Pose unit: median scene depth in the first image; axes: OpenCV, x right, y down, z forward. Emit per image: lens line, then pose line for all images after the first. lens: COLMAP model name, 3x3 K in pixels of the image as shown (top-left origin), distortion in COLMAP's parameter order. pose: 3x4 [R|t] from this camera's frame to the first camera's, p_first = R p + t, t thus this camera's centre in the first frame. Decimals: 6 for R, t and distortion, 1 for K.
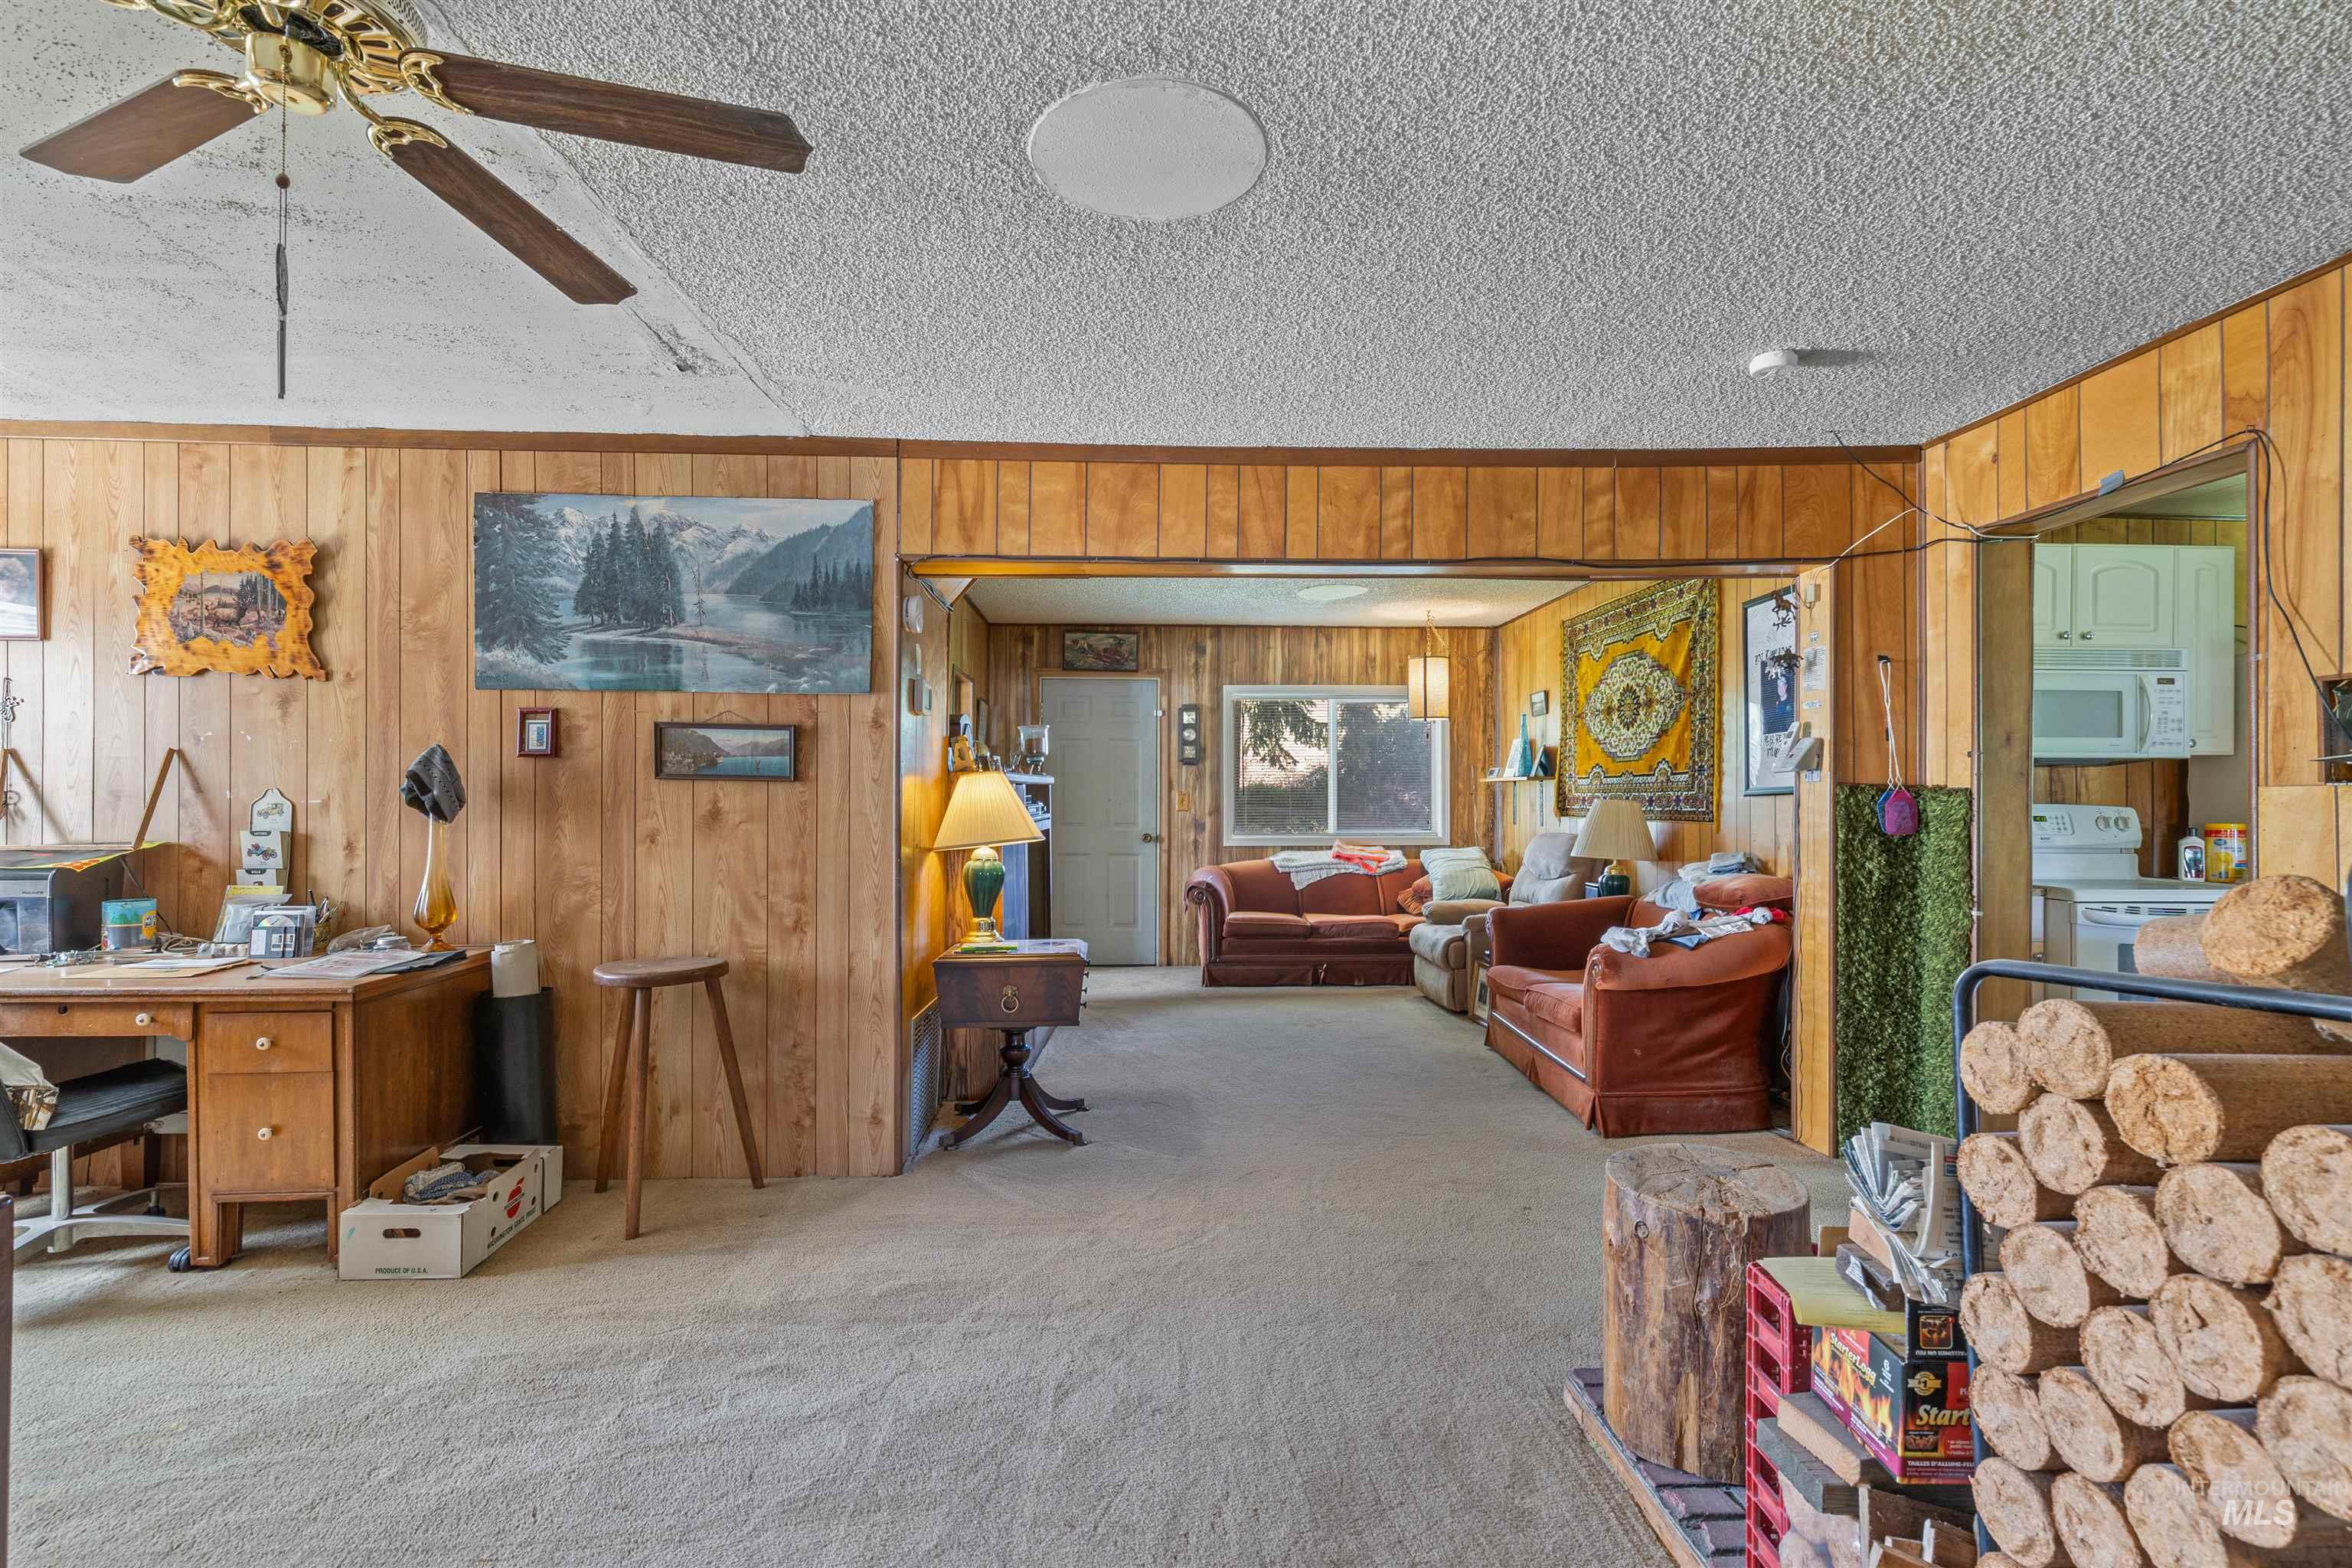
lens RADIAL K [[1075.4, 0, 1189.2], [0, 1075.4, 793.5], [0, 0, 1]] dist [0.002456, 0.000711]
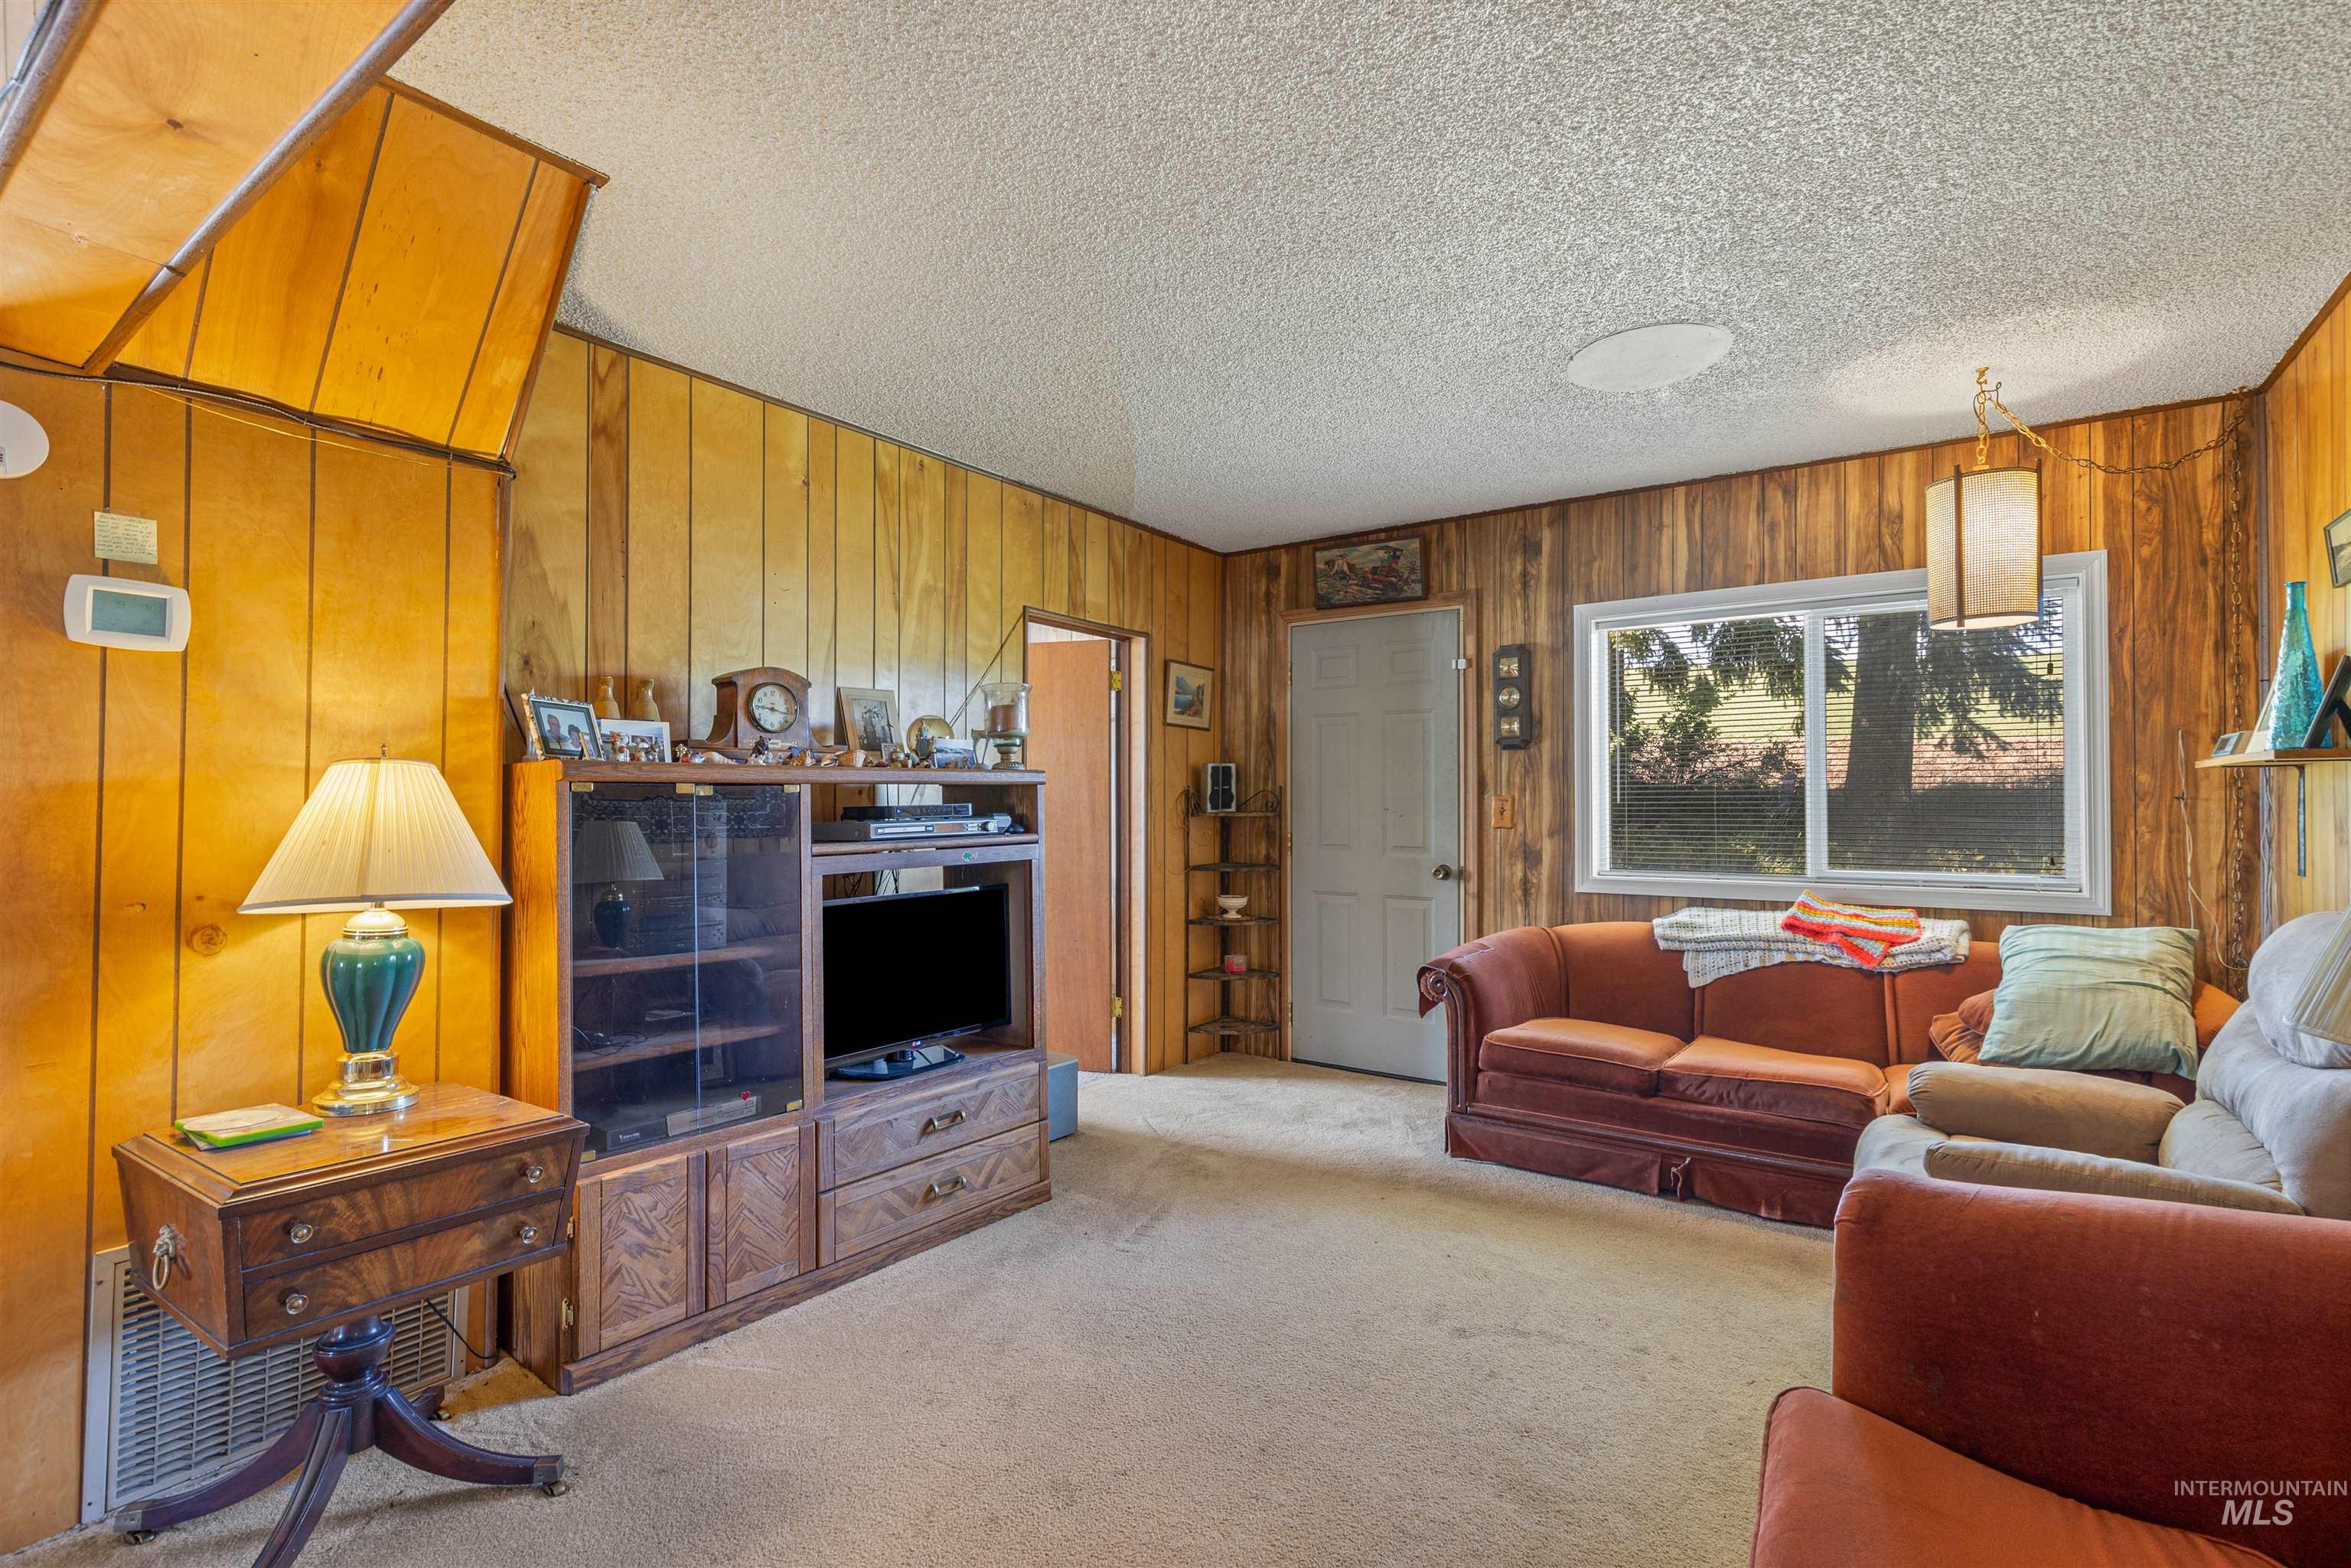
lens RADIAL K [[1074.9, 0, 1178.5], [0, 1074.9, 792.1], [0, 0, 1]] dist [0.002456, 0.000711]
pose [[0.790900, -0.006498, -0.611911, 0.213608], [0.003550, 0.999976, -0.006030, -0.000592], [0.611935, 0.002597, 0.790904, 0.432222]]
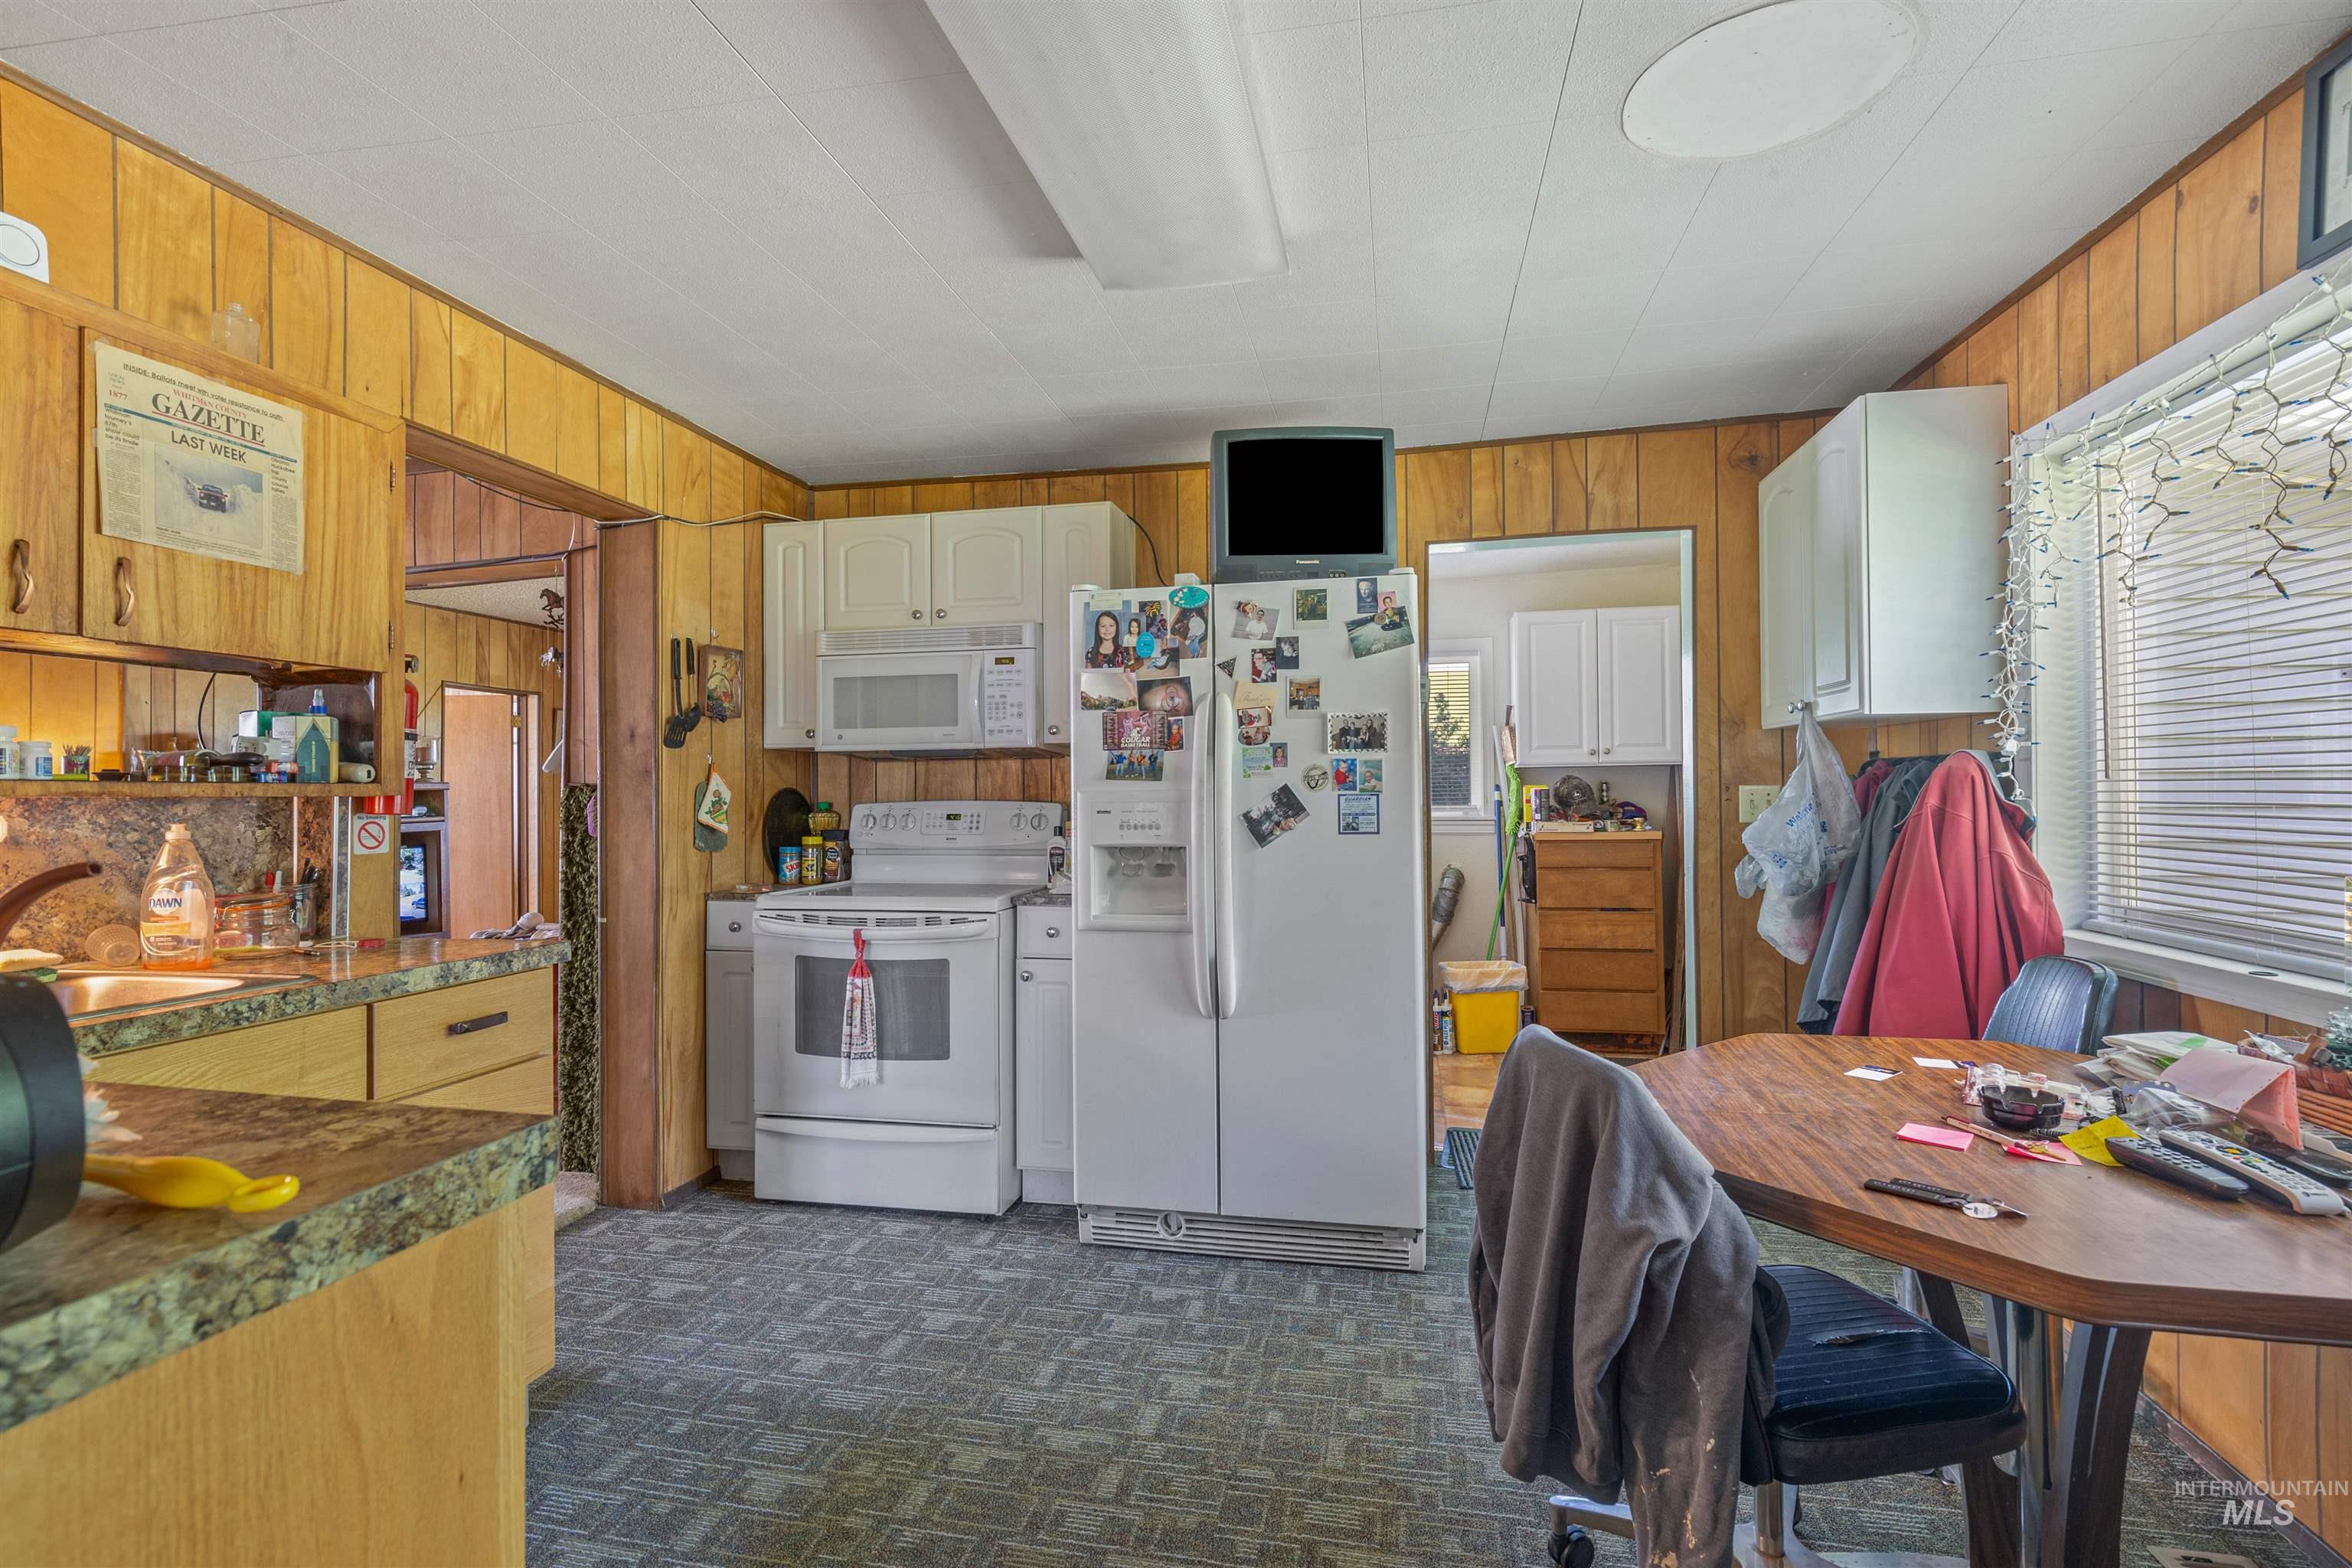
lens RADIAL K [[1075.4, 0, 1165.0], [0, 1075.4, 782.9], [0, 0, 1]] dist [0.002456, 0.000711]
pose [[0.968949, -0.017031, -0.246675, 0.629345], [0.016236, 0.999854, -0.005257, 0.001402], [0.246729, 0.001088, 0.969084, 0.088488]]
